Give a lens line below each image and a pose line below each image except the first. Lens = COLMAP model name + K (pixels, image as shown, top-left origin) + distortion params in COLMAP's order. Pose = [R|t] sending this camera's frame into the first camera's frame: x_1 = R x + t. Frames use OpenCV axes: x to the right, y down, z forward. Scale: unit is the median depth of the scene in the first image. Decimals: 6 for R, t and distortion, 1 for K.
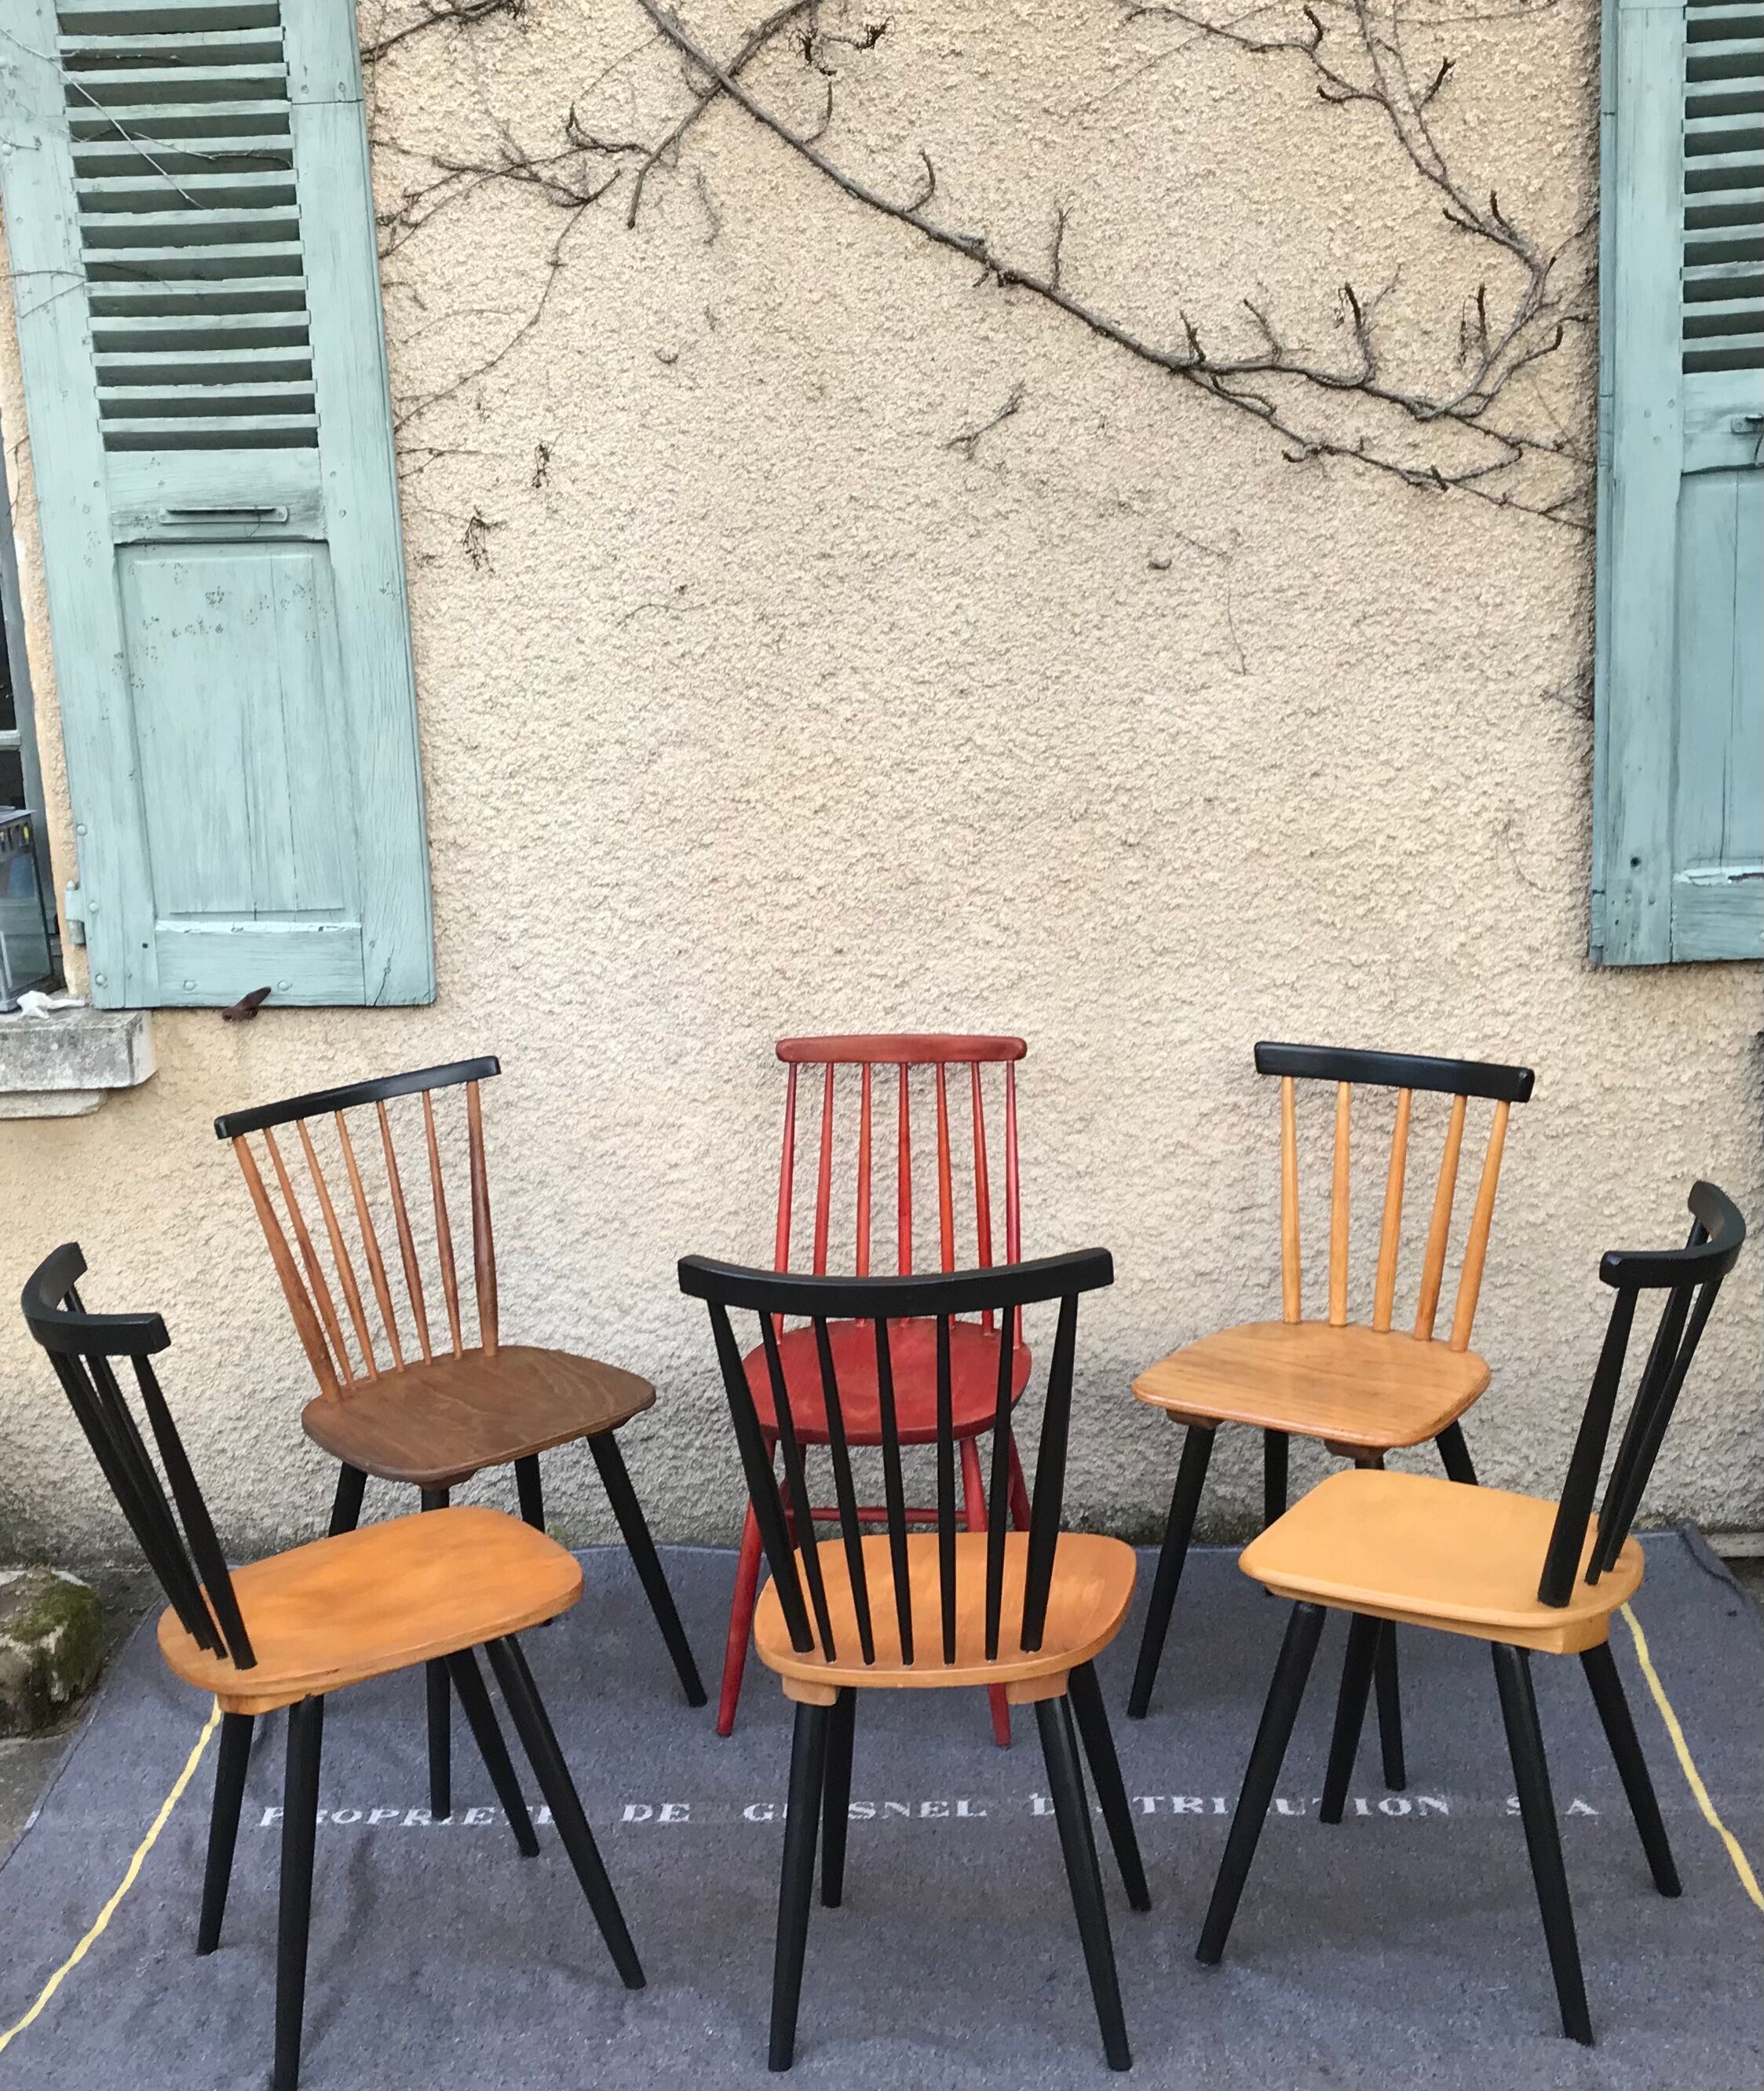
lens RADIAL K [[2521.4, 0, 881.7], [0, 2521.4, 1066.6], [0, 0, 1]] dist [0.080371, 0.000000]
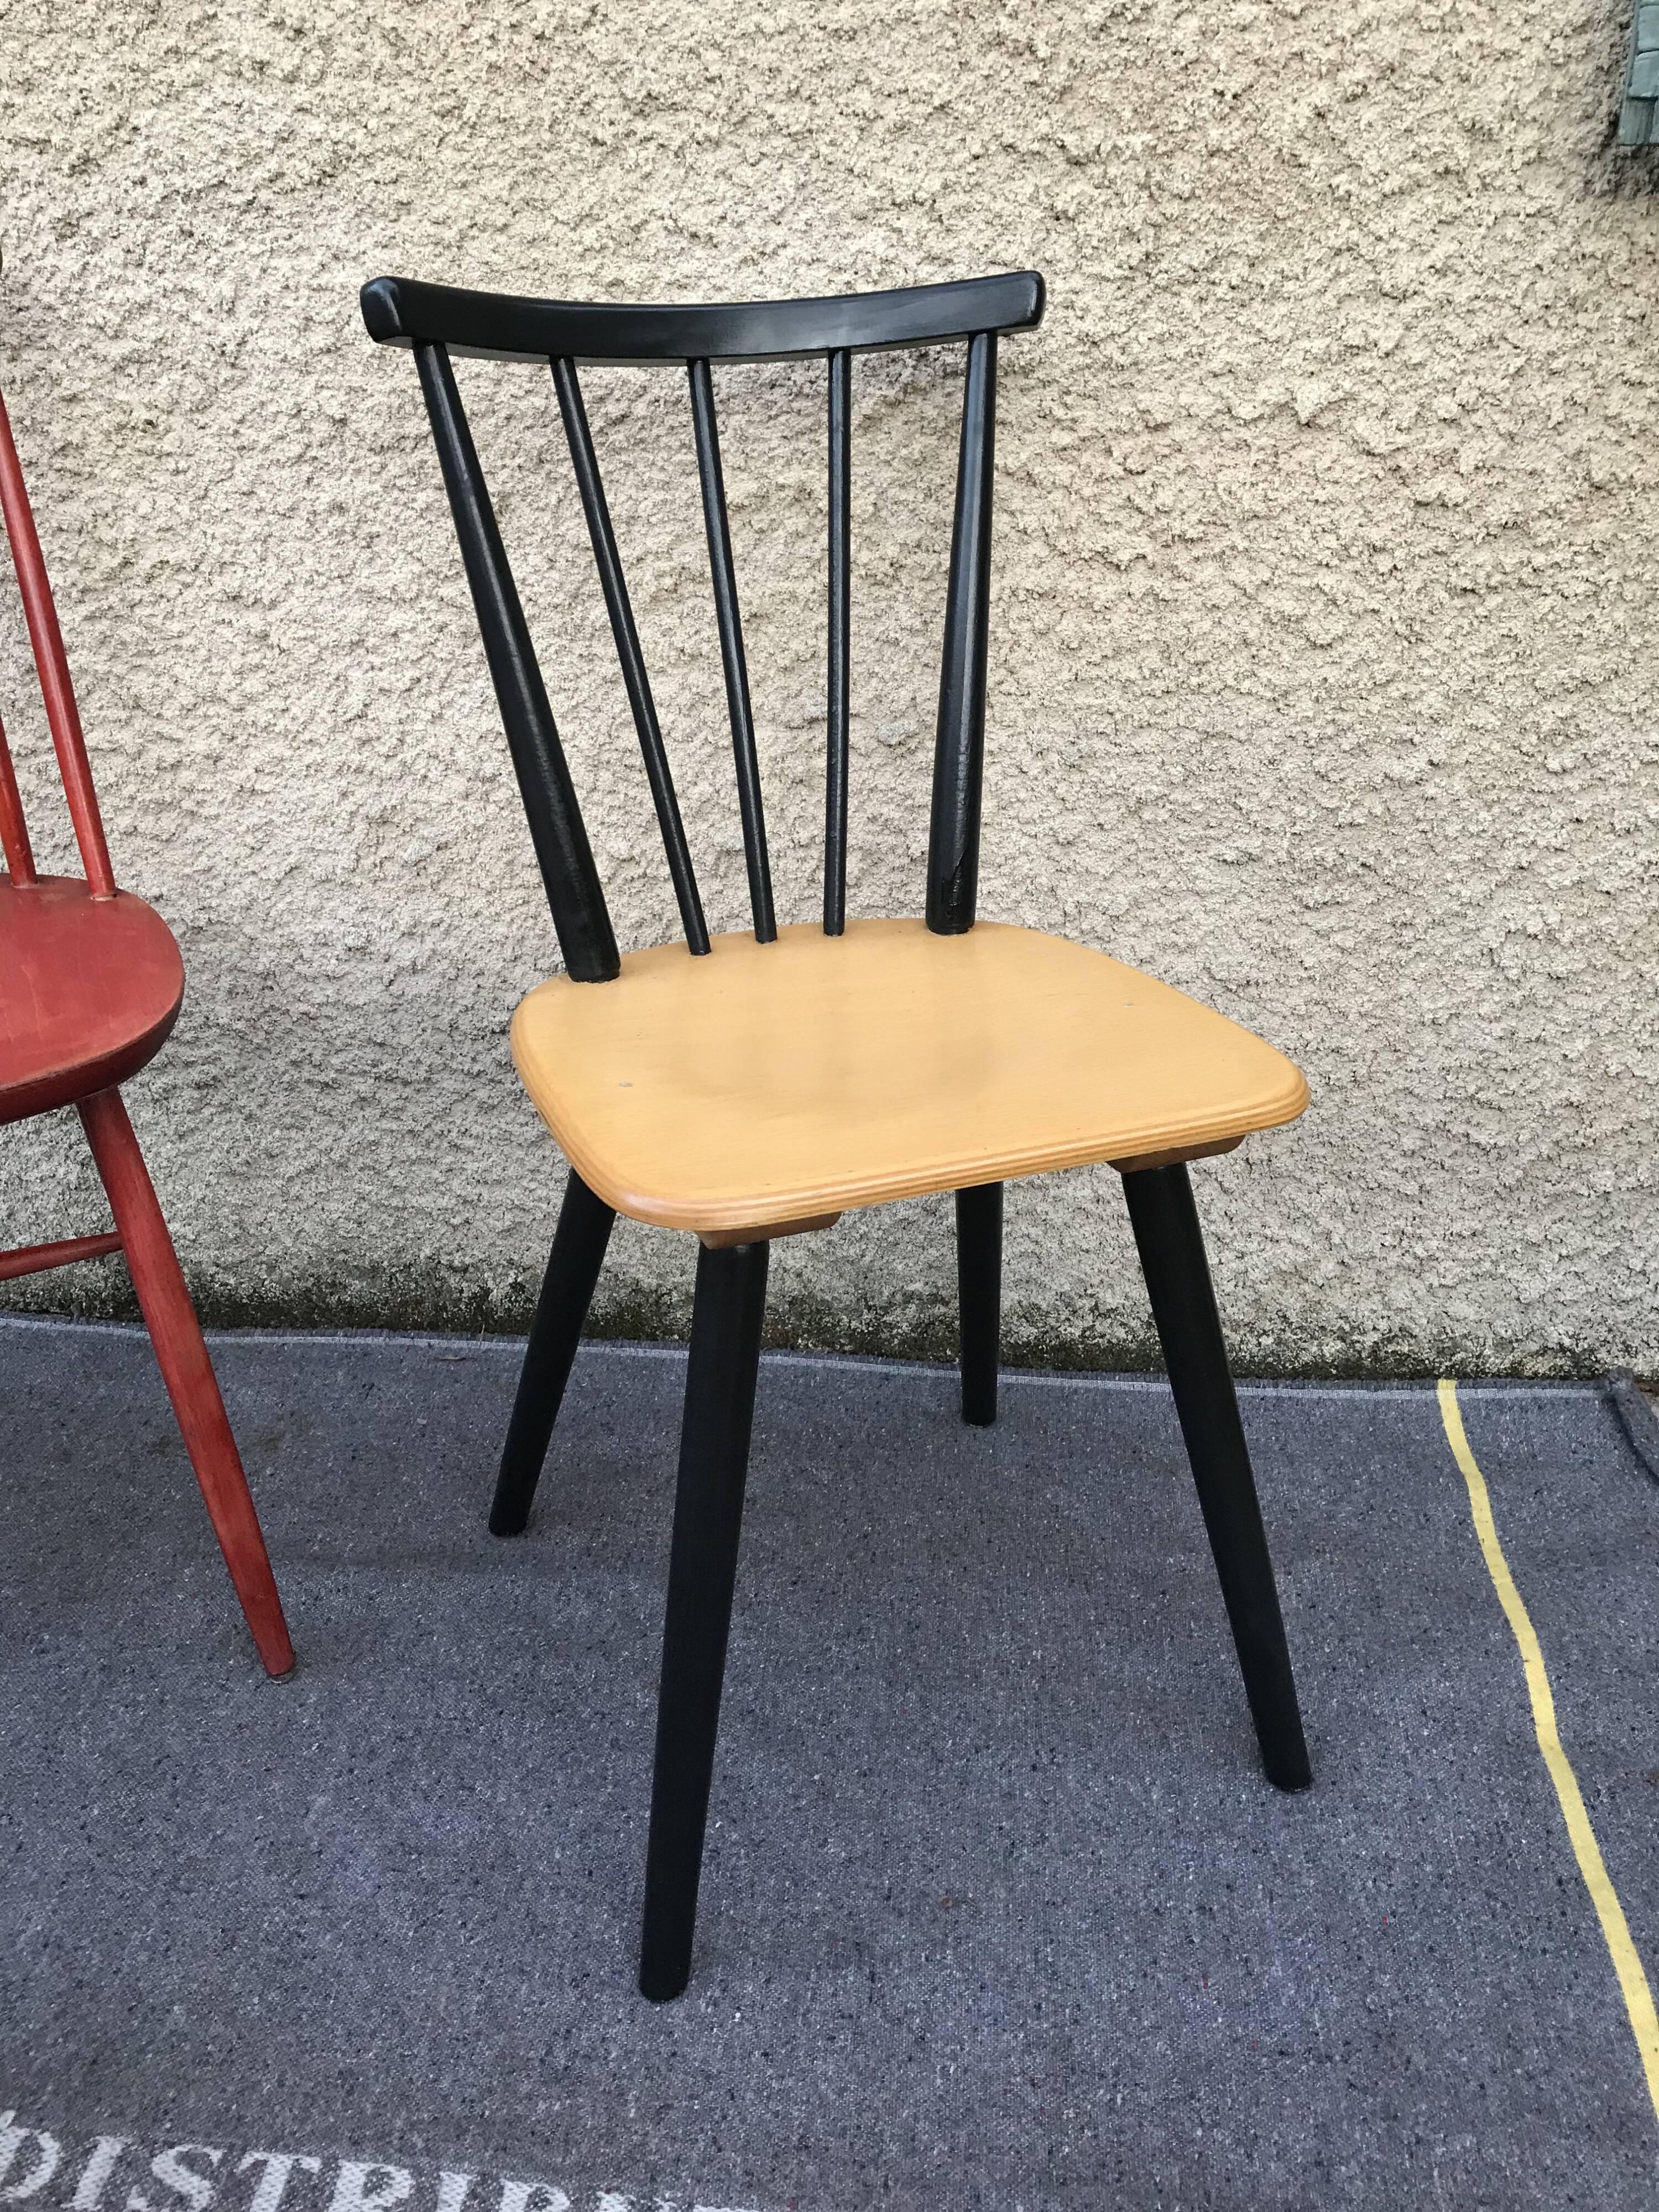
lens RADIAL K [[1793.7, 0, 830.7], [0, 1793.7, 1084.3], [0, 0, 1]] dist [0.024397, -0.018547]
pose [[0.998192, 0.060092, -0.001584, 0.153105], [-0.058762, 0.980974, 0.185031, 0.061663], [0.012672, -0.184603, 0.982731, 0.651845]]
